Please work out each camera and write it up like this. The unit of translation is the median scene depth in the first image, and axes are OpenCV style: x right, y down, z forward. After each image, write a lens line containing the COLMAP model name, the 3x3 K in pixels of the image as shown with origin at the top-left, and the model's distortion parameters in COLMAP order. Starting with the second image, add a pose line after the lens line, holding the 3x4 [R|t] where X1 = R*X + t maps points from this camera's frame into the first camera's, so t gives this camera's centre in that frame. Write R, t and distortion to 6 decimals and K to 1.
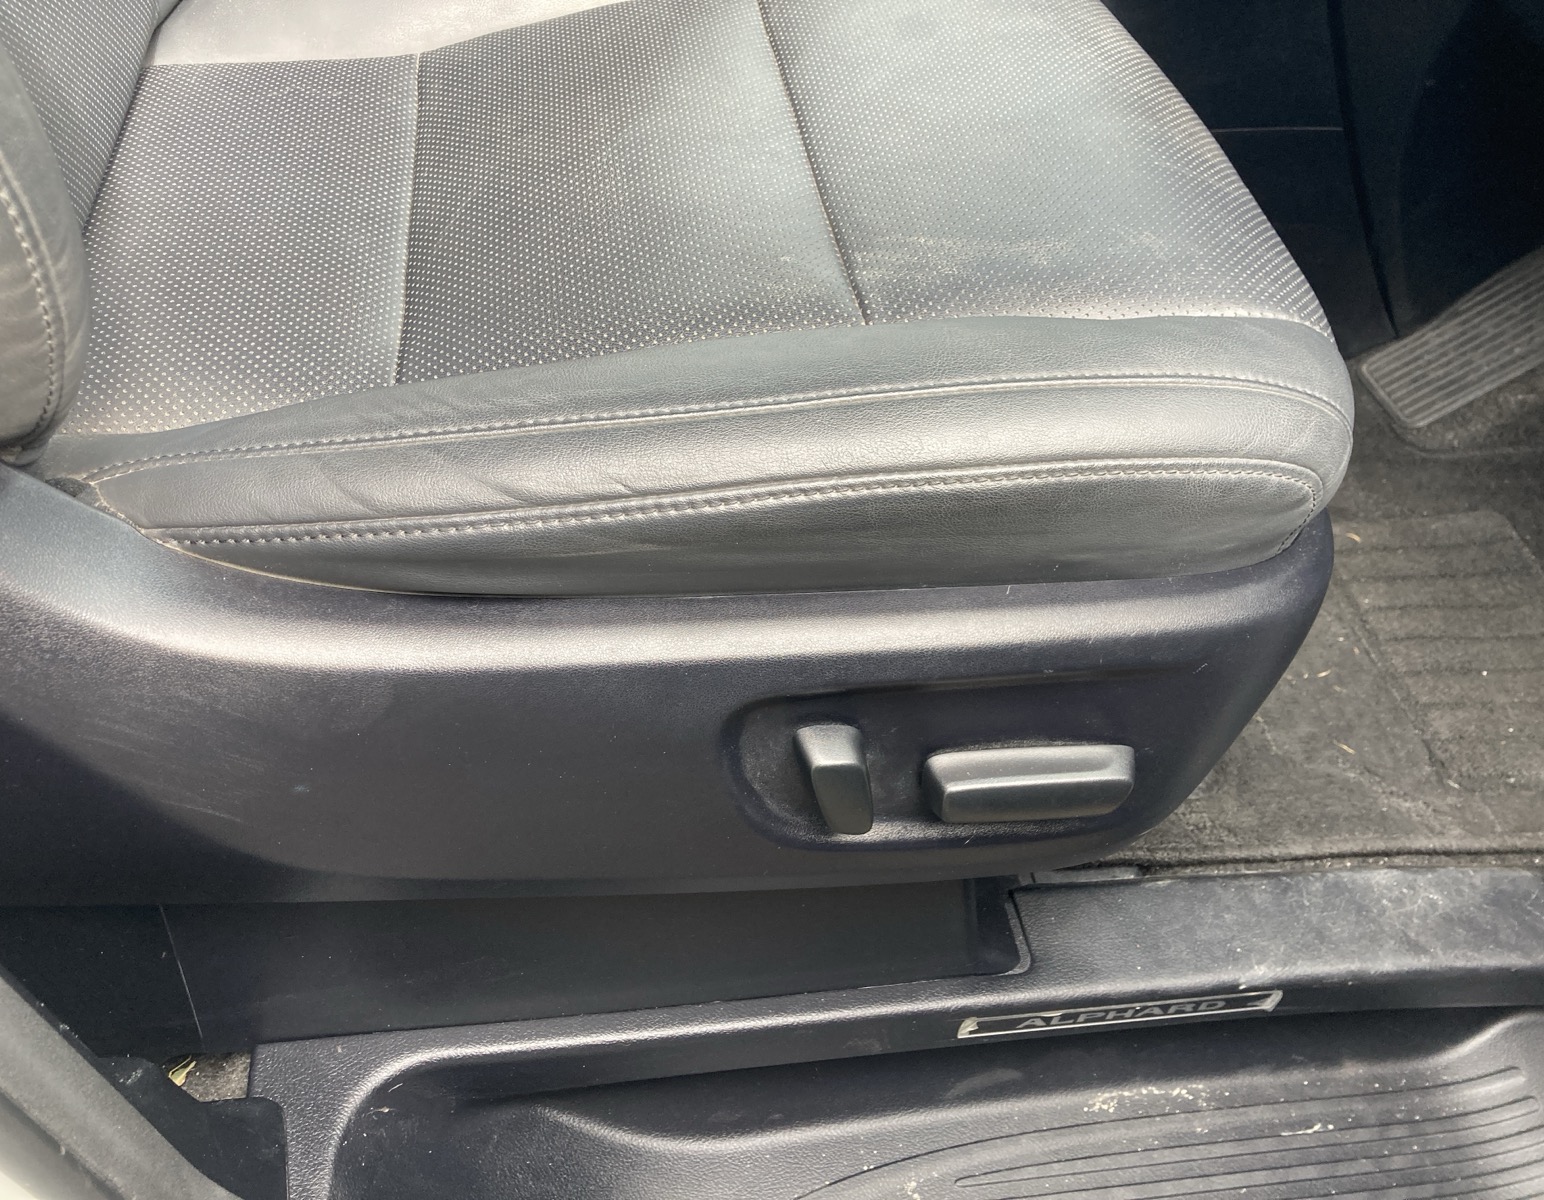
lens RADIAL K [[1340.1, 0, 776.6], [0, 1340.1, 584.4], [0, 0, 1]] dist [0.023233, 0.004333]
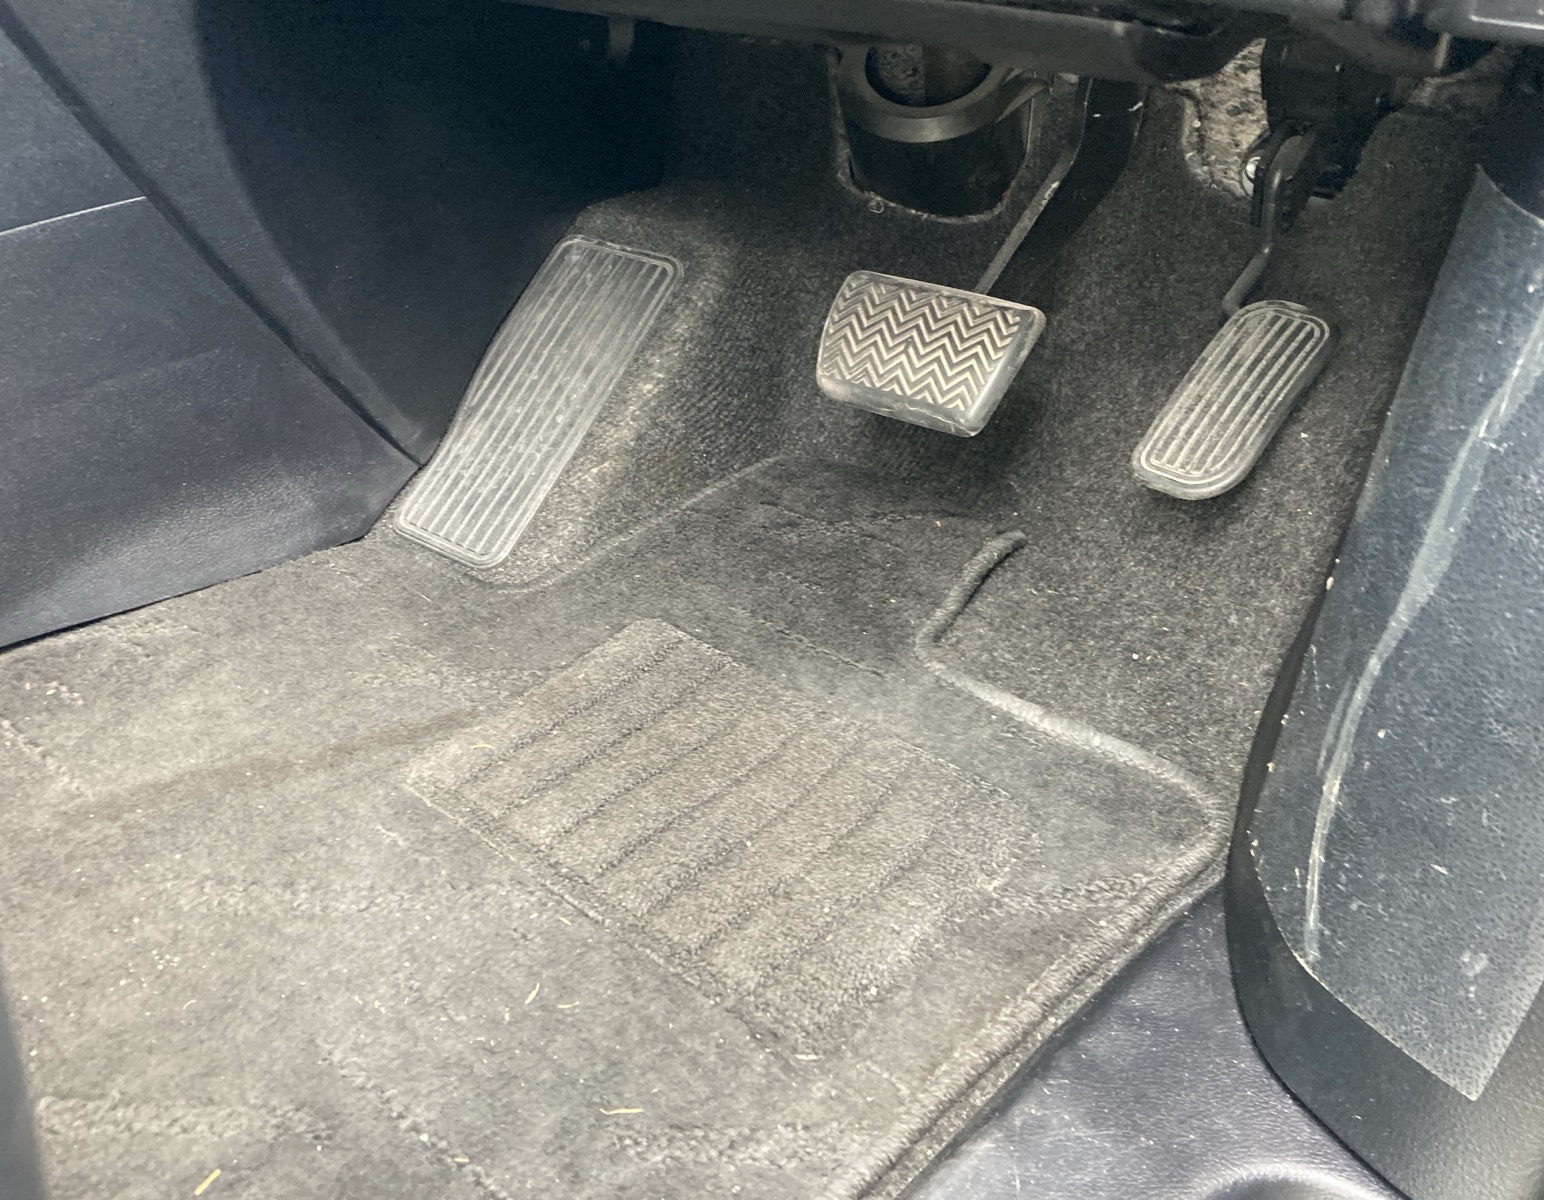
lens RADIAL K [[1340.1, 0, 776.6], [0, 1340.1, 584.4], [0, 0, 1]] dist [0.023233, 0.004333]
pose [[0.738672, -0.408537, 0.536154, 0.206640], [0.505814, 0.861702, -0.040275, -0.005378], [-0.445551, 0.300944, 0.843159, 0.357928]]
